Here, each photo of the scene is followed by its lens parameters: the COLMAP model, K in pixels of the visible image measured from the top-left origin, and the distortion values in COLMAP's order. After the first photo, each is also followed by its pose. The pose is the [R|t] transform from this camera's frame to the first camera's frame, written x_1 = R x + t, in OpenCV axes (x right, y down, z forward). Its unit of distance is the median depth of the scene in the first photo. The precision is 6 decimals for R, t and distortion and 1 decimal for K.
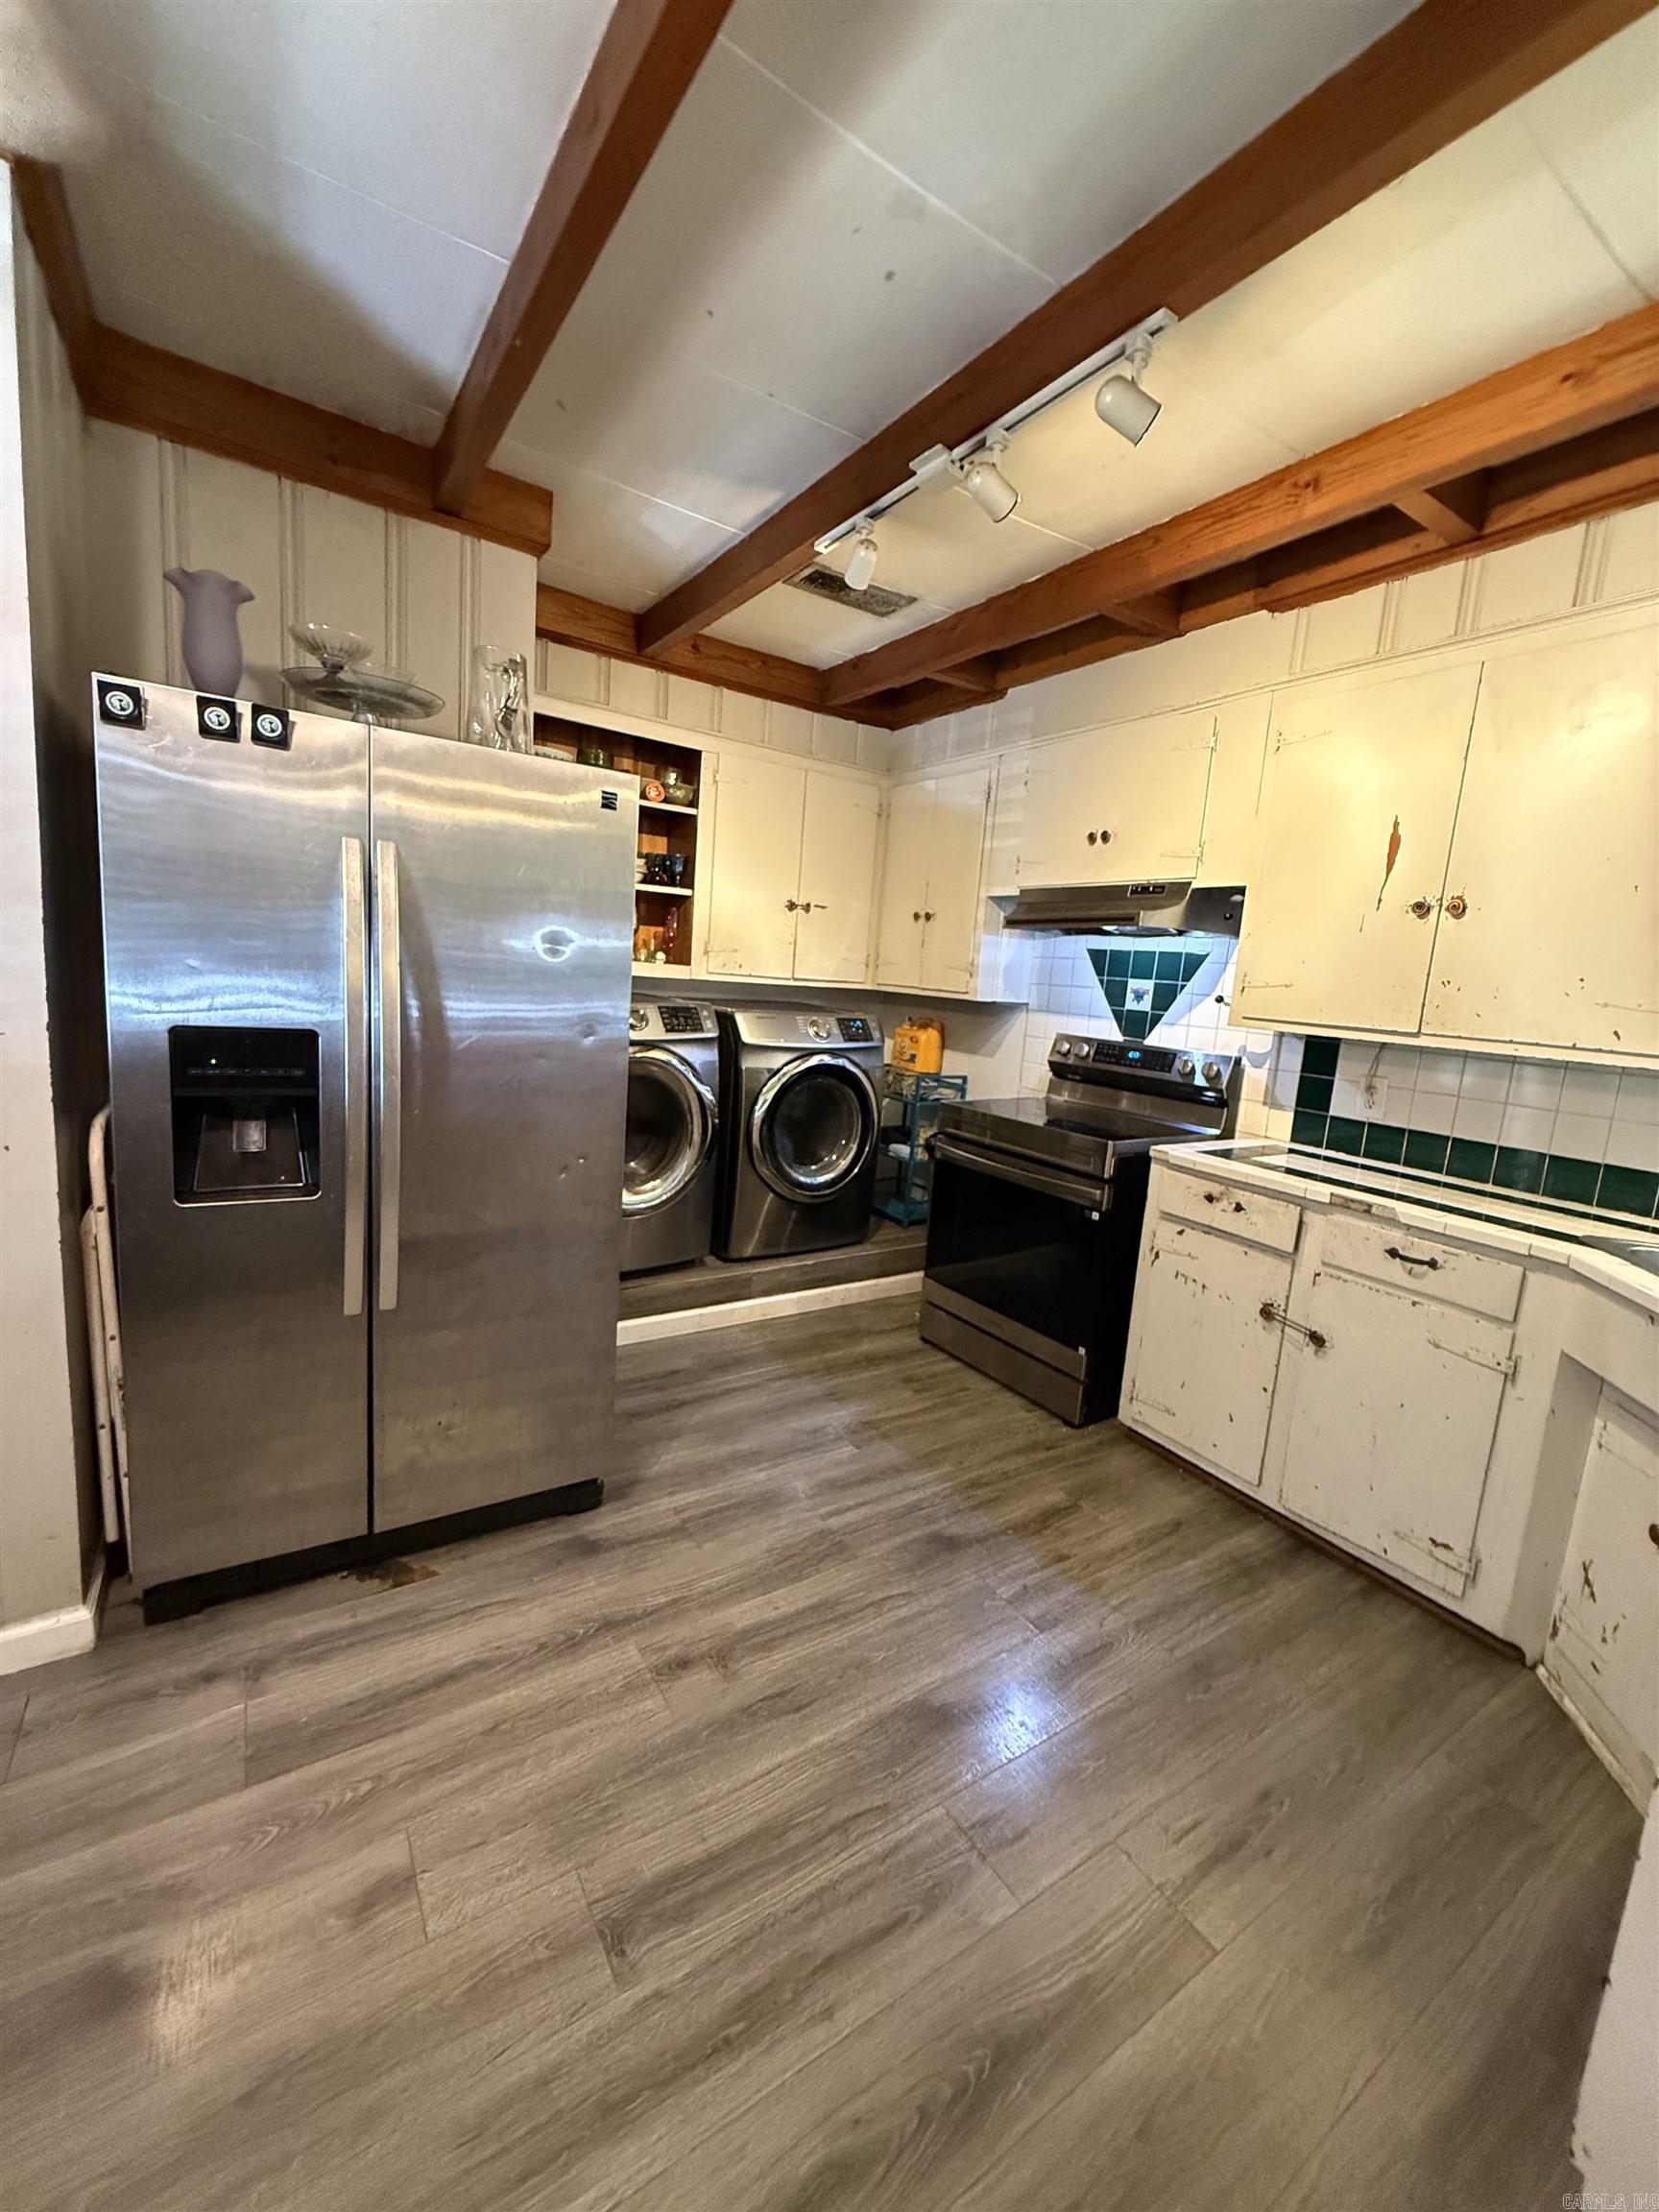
lens RADIAL K [[880.3, 0, 829.5], [0, 880.3, 1106.0], [0, 0, 1]] dist [0.000240, -0.000043]
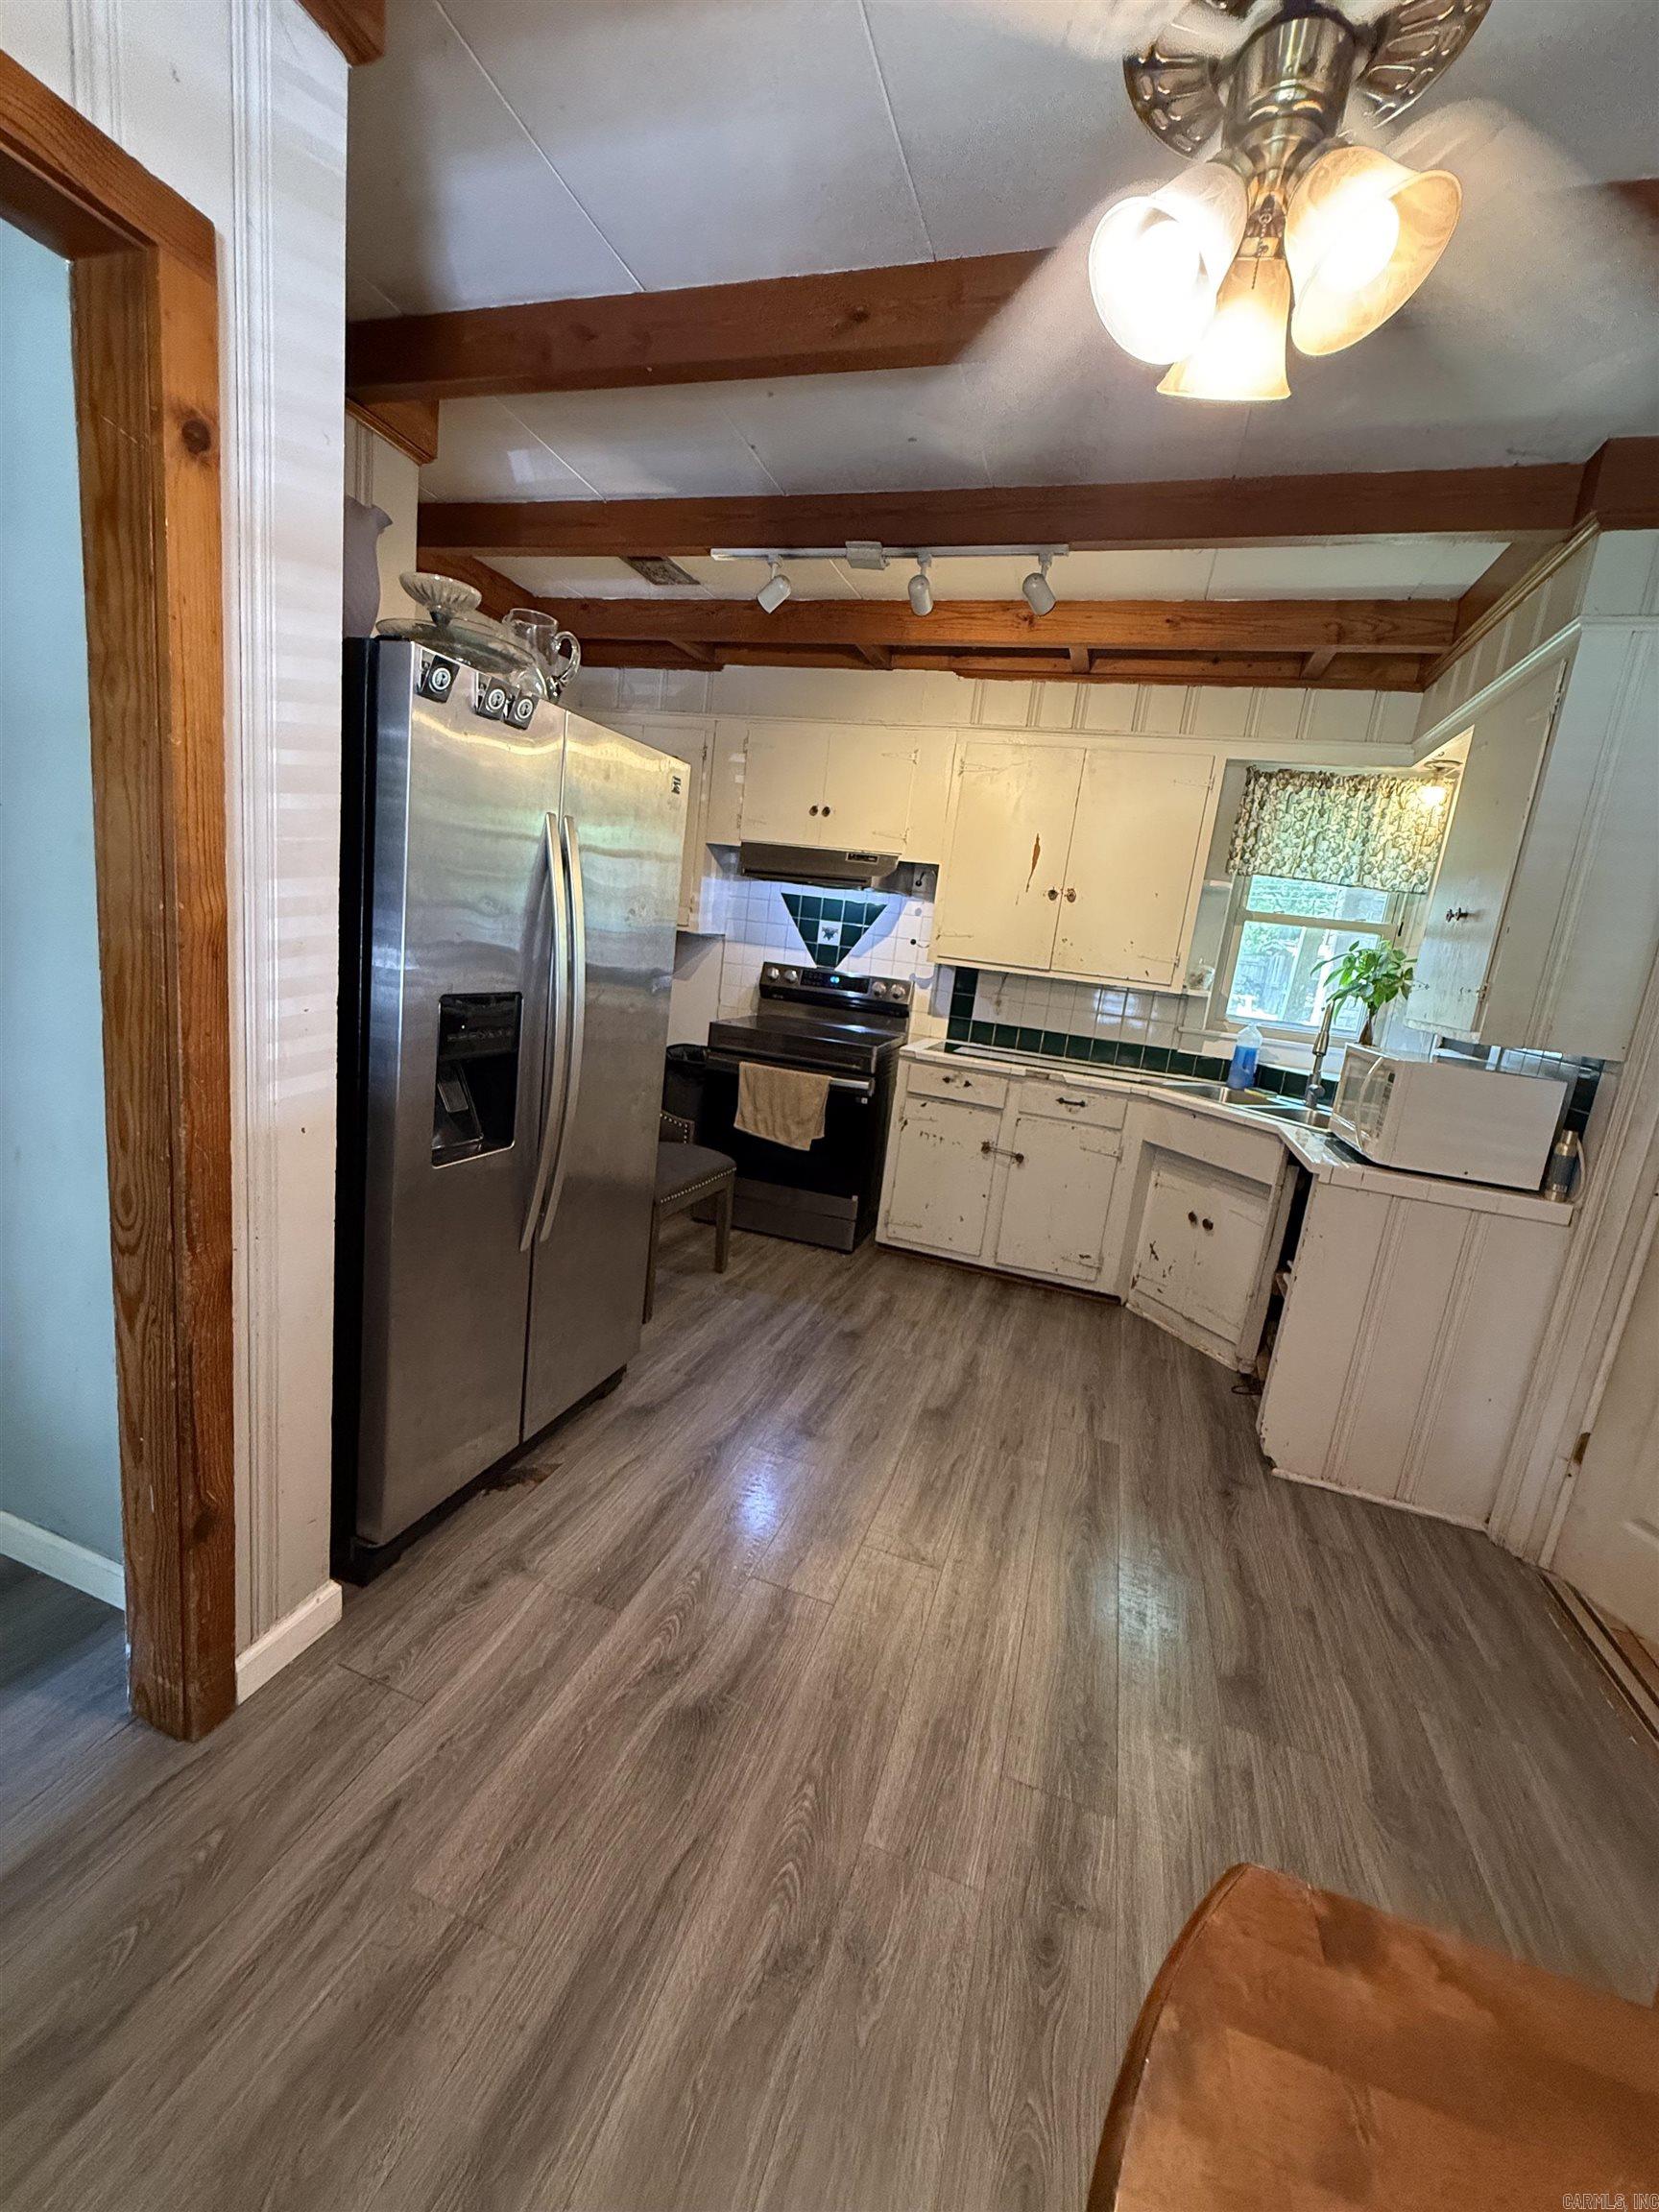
lens RADIAL K [[880.6, 0, 829.5], [0, 880.6, 1106.0], [0, 0, 1]] dist [0.000311, 0.000487]
pose [[0.784345, -0.106191, 0.611168, -0.623465], [0.037491, 0.991553, 0.124169, -0.044065], [-0.619191, -0.074478, 0.781701, -0.057125]]
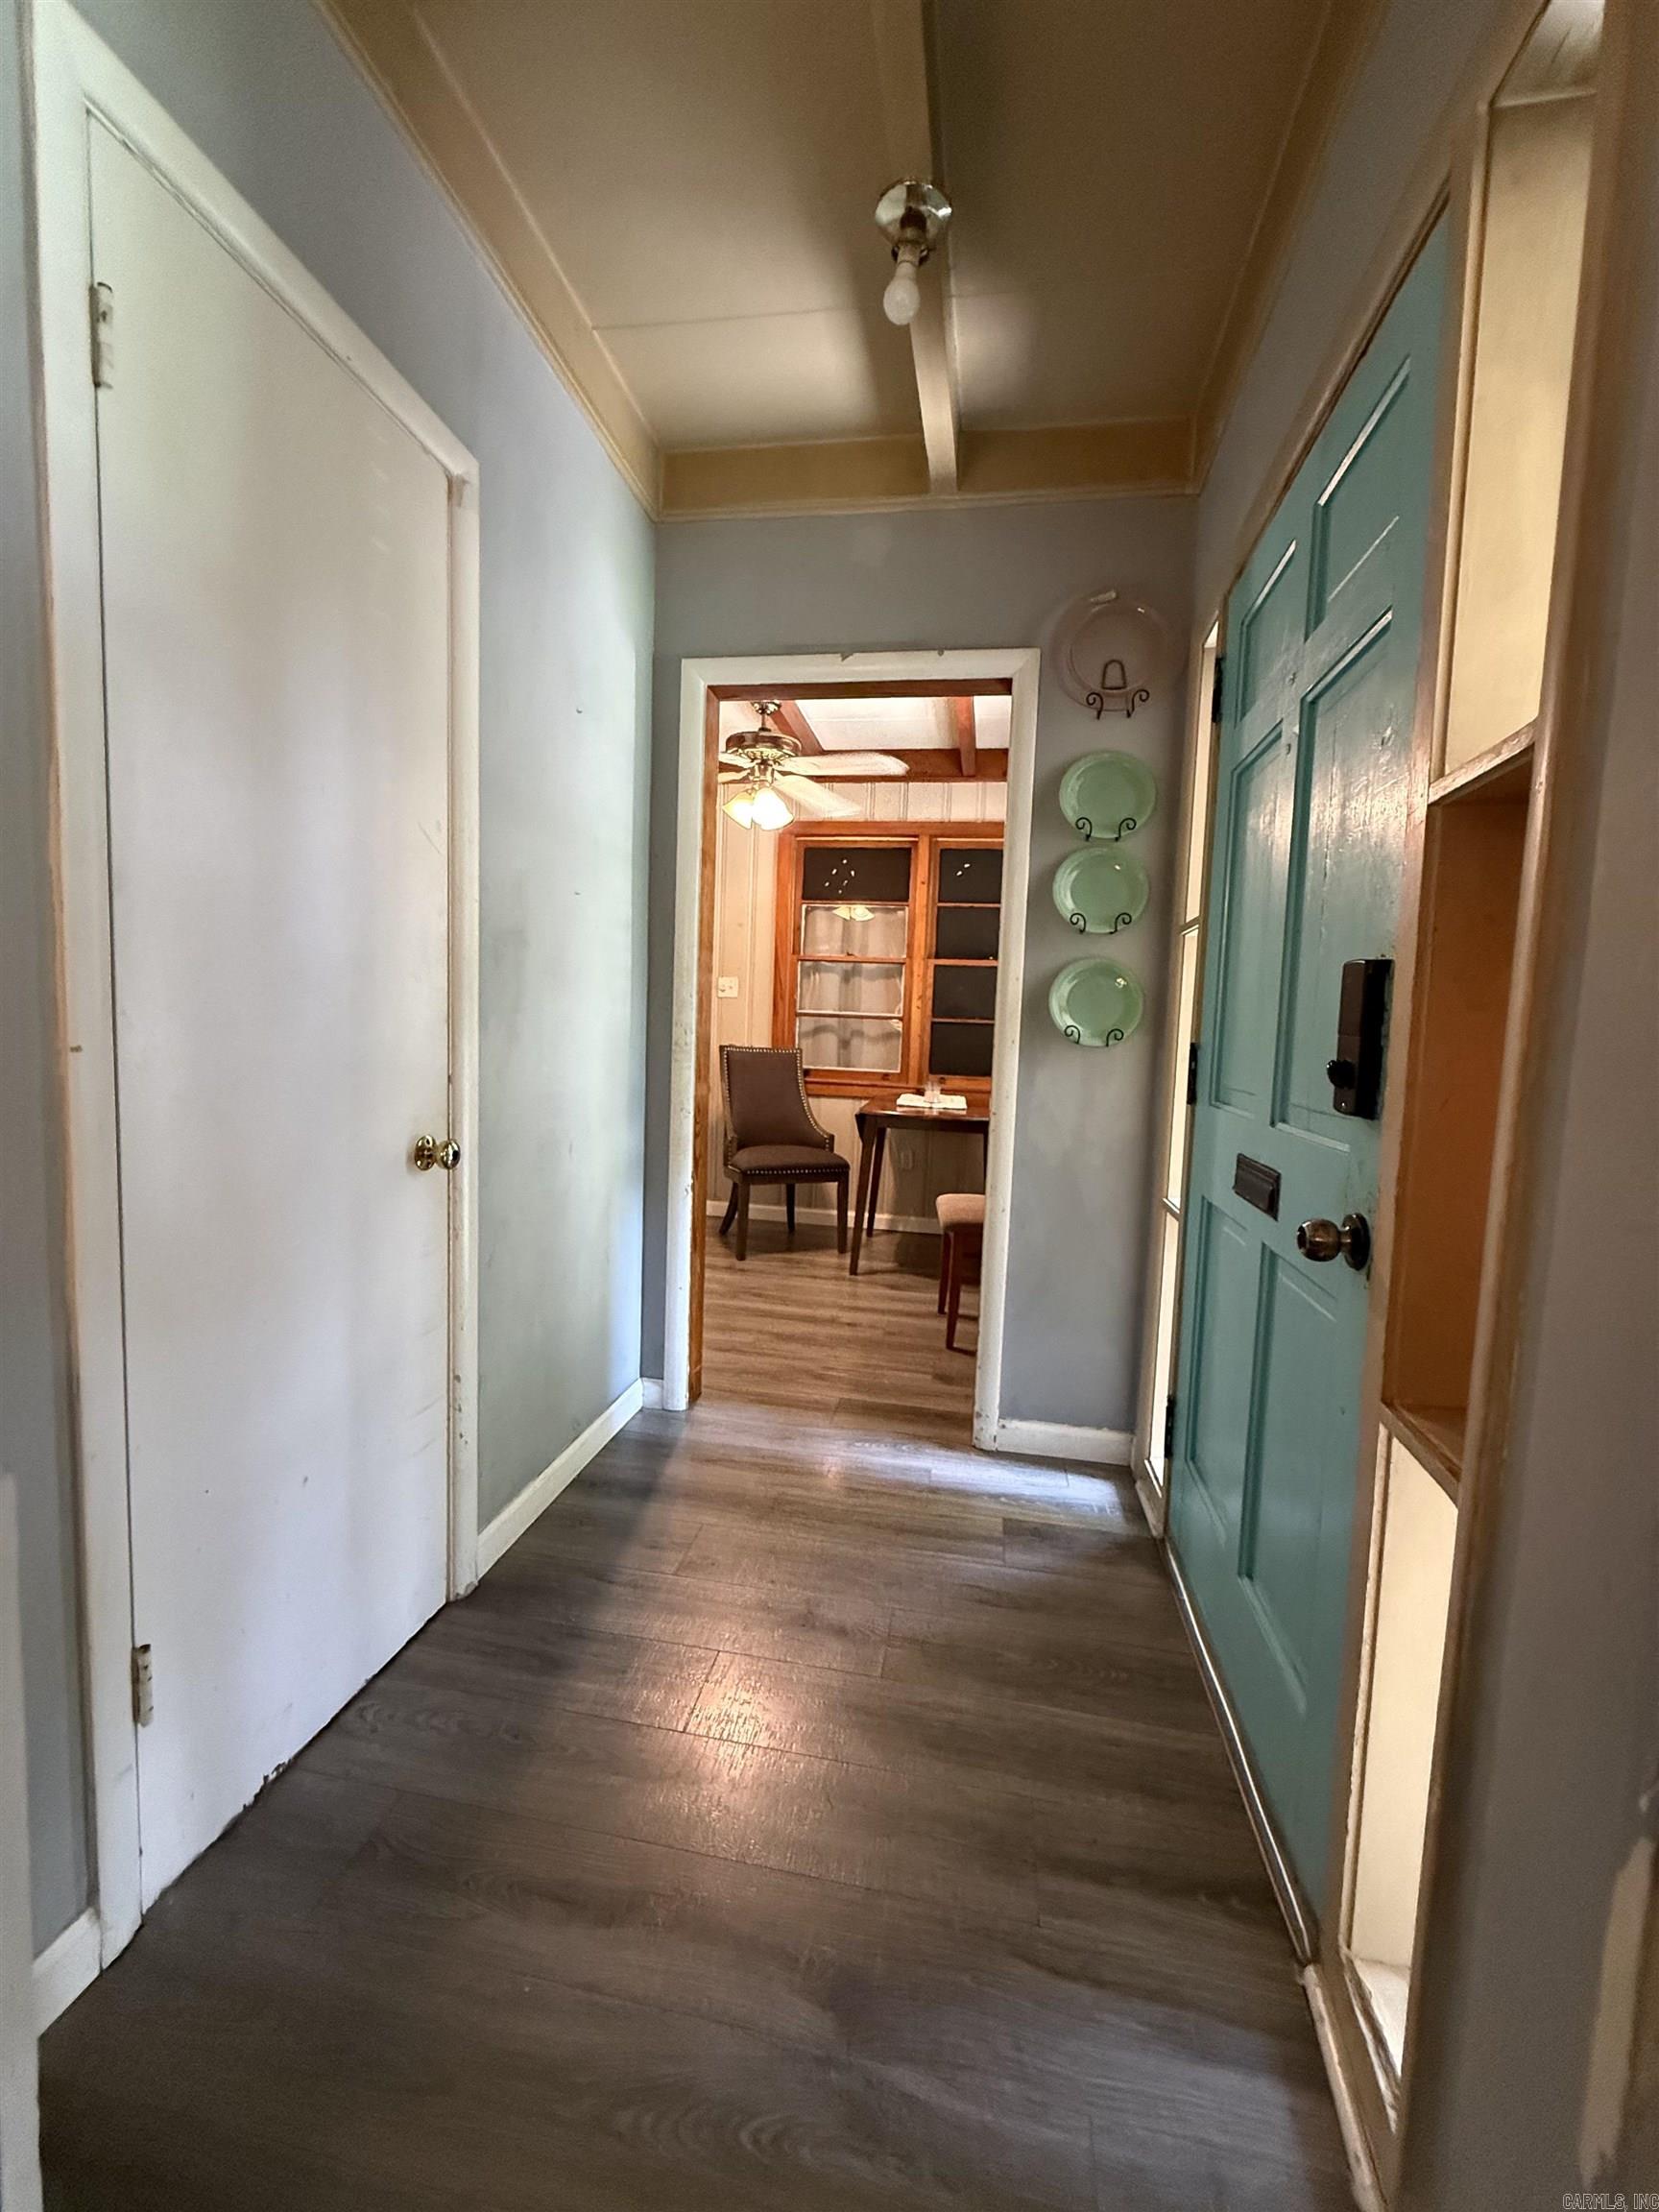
lens RADIAL K [[880.6, 0, 829.5], [0, 880.6, 1106.0], [0, 0, 1]] dist [0.000311, 0.000487]
pose [[-0.715213, -0.168958, 0.678177, -1.434015], [0.009536, 0.967890, 0.251193, -0.199662], [-0.698842, 0.186124, -0.690636, 1.177471]]
